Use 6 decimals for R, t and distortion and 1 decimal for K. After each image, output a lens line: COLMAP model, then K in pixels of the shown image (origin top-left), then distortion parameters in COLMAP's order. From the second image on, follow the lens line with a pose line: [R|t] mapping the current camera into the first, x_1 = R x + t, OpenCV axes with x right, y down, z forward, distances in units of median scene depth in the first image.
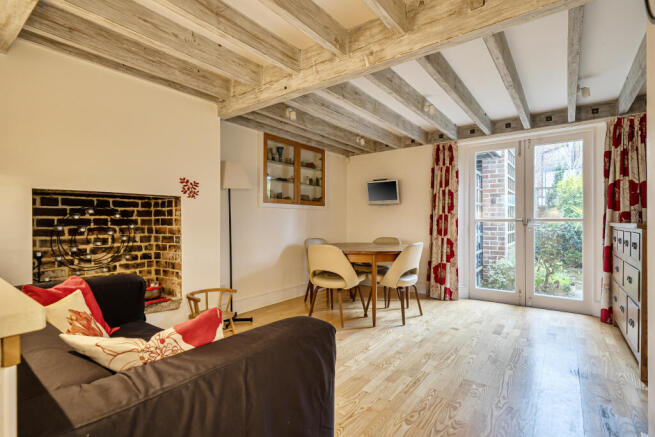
lens RADIAL K [[305.5, 0, 327.5], [0, 305.5, 218.5], [0, 0, 1]] dist [0.001386, 0.000349]
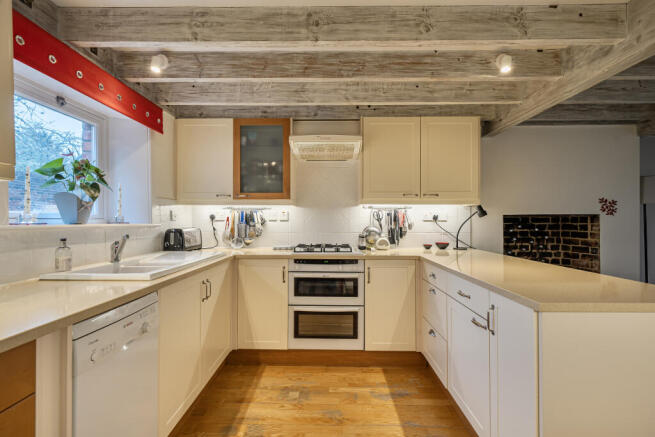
lens RADIAL K [[305.5, 0, 327.5], [0, 305.5, 218.5], [0, 0, 1]] dist [0.001386, 0.000349]
pose [[0.607205, -0.001357, -0.794544, -0.168992], [0.008398, 0.999954, 0.004710, -0.064648], [0.794501, -0.009532, 0.607188, -0.491062]]
